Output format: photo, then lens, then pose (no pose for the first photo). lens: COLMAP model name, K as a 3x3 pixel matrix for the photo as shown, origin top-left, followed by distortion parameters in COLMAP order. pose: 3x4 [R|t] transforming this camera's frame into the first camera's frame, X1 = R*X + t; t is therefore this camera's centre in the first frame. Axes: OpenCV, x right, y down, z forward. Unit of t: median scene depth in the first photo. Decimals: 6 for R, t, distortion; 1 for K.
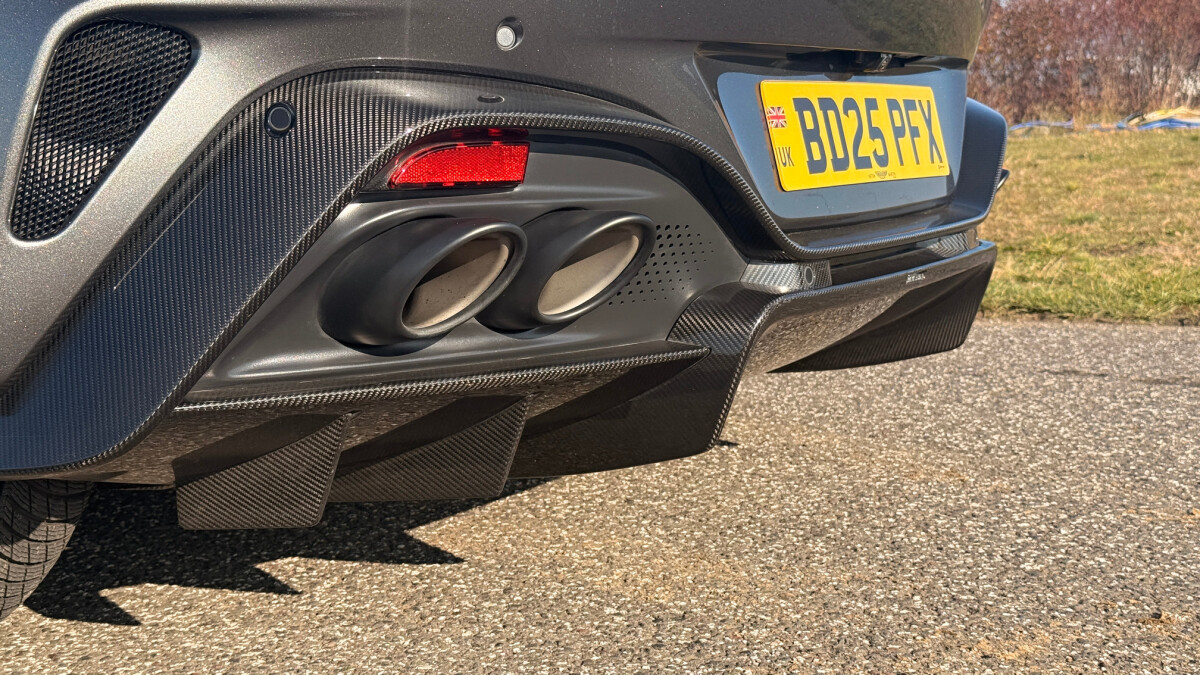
lens RADIAL K [[1712.2, 0, 597.3], [0, 1712.2, 340.5], [0, 0, 1]] dist [0.081727, 0.000000]
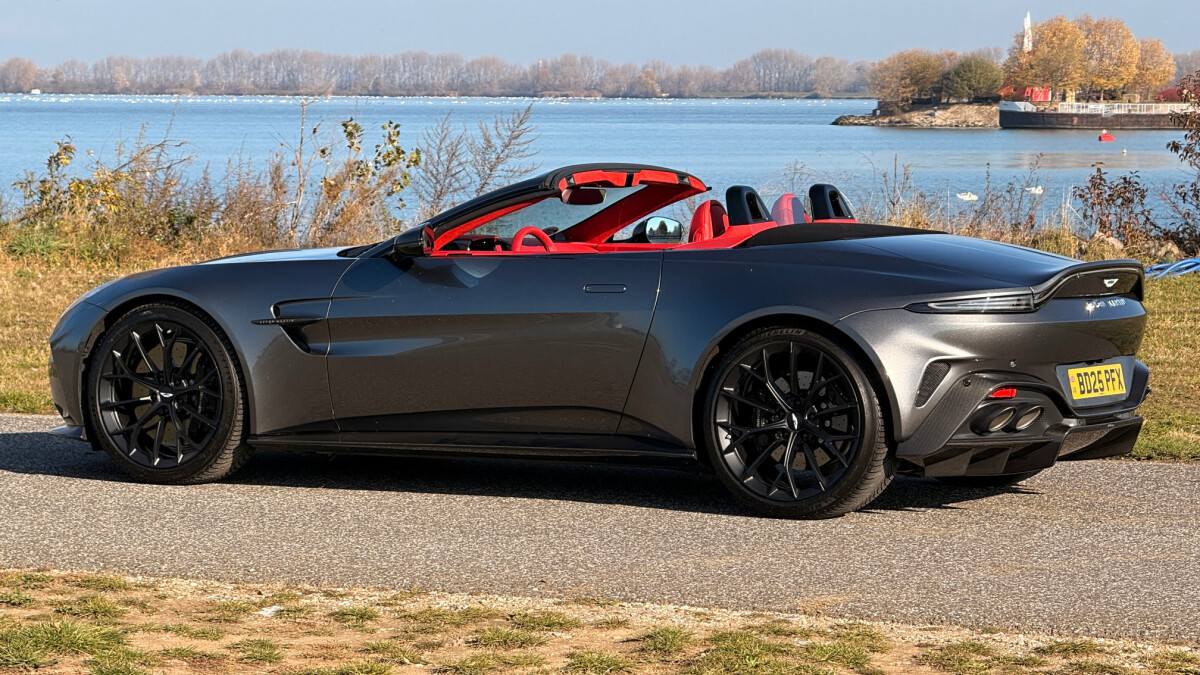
lens RADIAL K [[4185.1, 0, 602.0], [0, 4185.1, 335.5], [0, 0, 1]] dist [0.312458, 0.000000]
pose [[0.999037, 0.039476, 0.019173, -1.048216], [-0.038077, 0.996921, -0.068551, 0.420488], [-0.021820, 0.067755, 0.997463, -7.744780]]
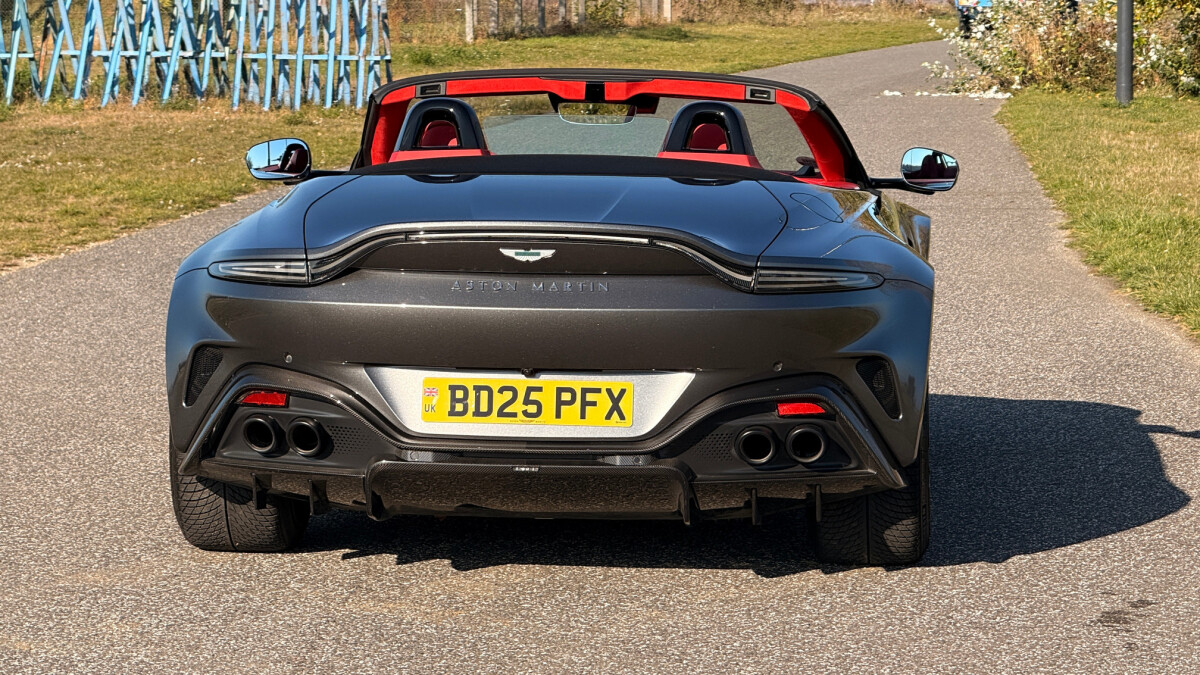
lens RADIAL K [[4185.1, 0, 601.7], [0, 4185.1, 337.2], [0, 0, 1]] dist [0.312458, 0.000000]
pose [[0.392770, 0.113914, -0.912554, 5.563765], [-0.129466, 0.989266, 0.067767, -0.632468], [0.910478, 0.091528, 0.403302, -1.199006]]
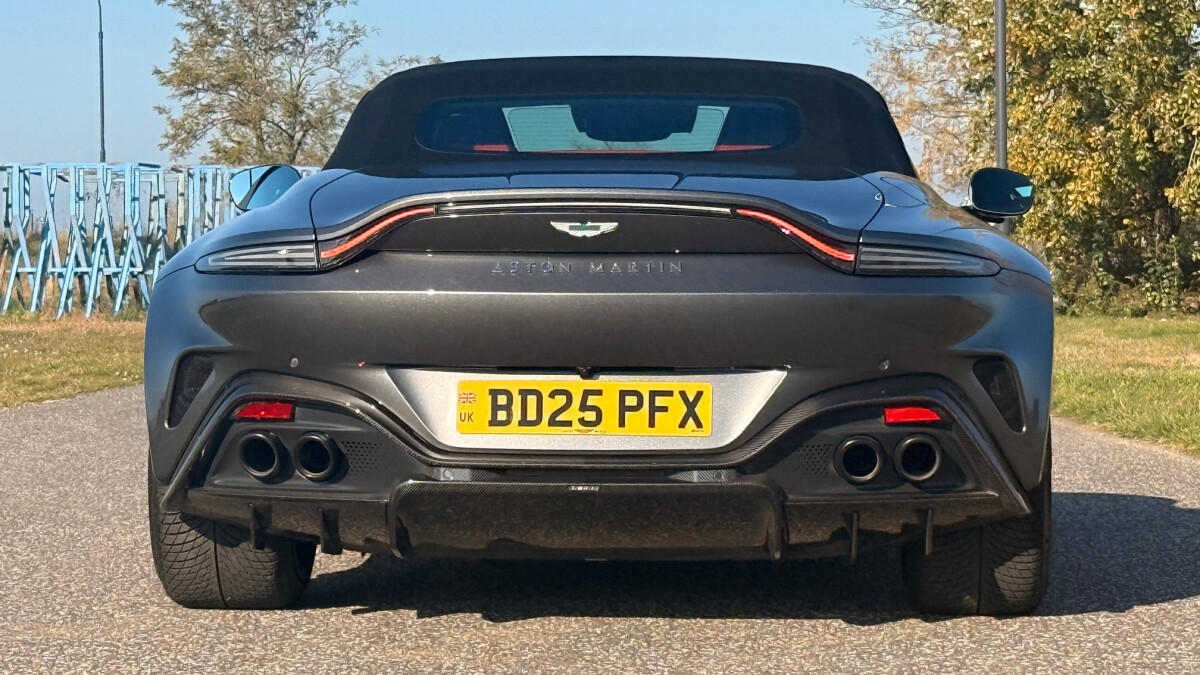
lens RADIAL K [[3768.8, 0, 650.7], [0, 3768.8, 330.3], [0, 0, 1]] dist [0.181179, 0.000000]
pose [[0.427868, 0.055847, -0.902114, 4.158054], [-0.122446, 0.992469, 0.003365, -0.244999], [0.895509, 0.109020, 0.431484, -0.750132]]
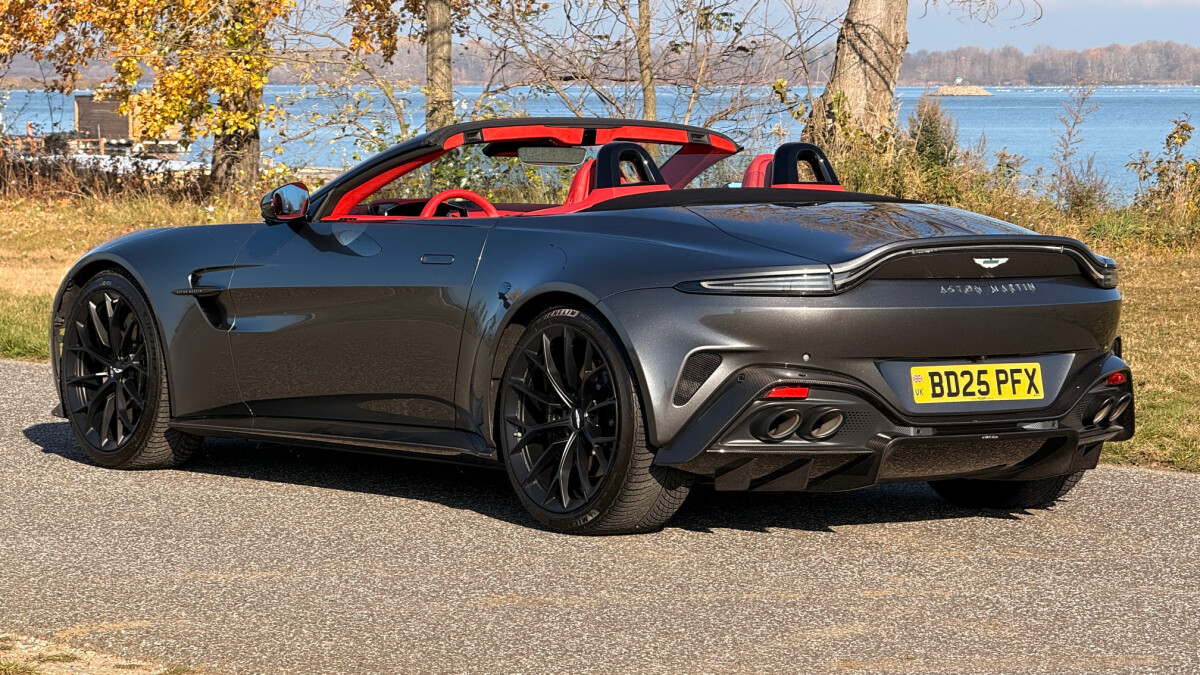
lens RADIAL K [[4185.1, 0, 597.5], [0, 4185.1, 339.9], [0, 0, 1]] dist [0.312458, 0.000000]
pose [[0.913972, 0.063785, -0.400733, 2.469515], [-0.086509, 0.995493, -0.038851, 0.133863], [0.396449, 0.070176, 0.915371, -5.818185]]
